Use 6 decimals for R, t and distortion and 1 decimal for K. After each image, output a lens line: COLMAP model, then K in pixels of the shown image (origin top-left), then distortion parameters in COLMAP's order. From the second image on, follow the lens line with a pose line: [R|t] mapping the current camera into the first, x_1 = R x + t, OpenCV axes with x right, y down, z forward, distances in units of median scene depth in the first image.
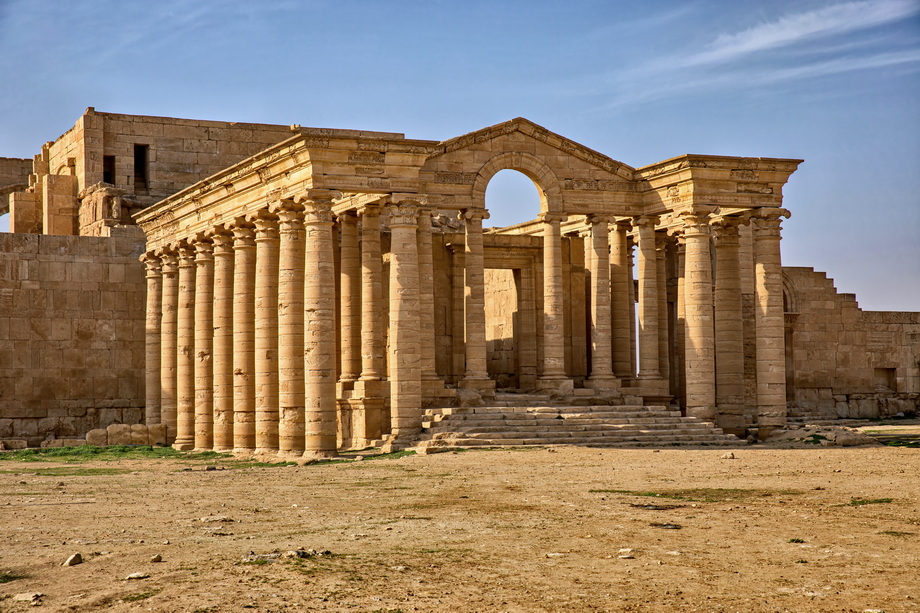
lens RADIAL K [[1546.2, 0, 429.3], [0, 1546.2, 335.2], [0, 0, 1]] dist [0.145440, 0.189518]
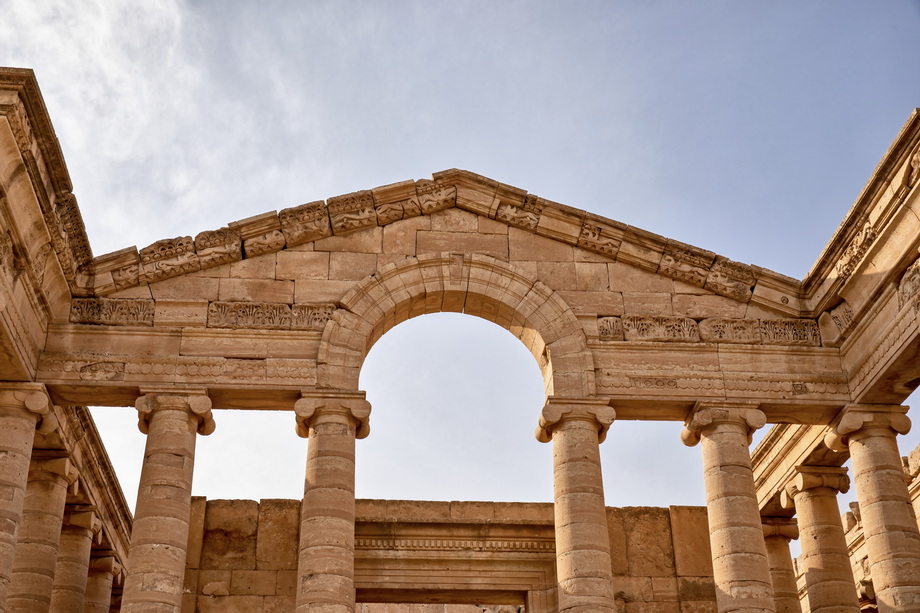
lens RADIAL K [[1239.8, 0, 449.2], [0, 1239.8, 305.4], [0, 0, 1]] dist [0.031123, 0.404474]
pose [[0.955985, -0.146893, -0.253997, 0.129069], [0.016707, 0.891506, -0.452702, 0.029416], [0.292938, 0.428533, 0.854720, 0.741179]]
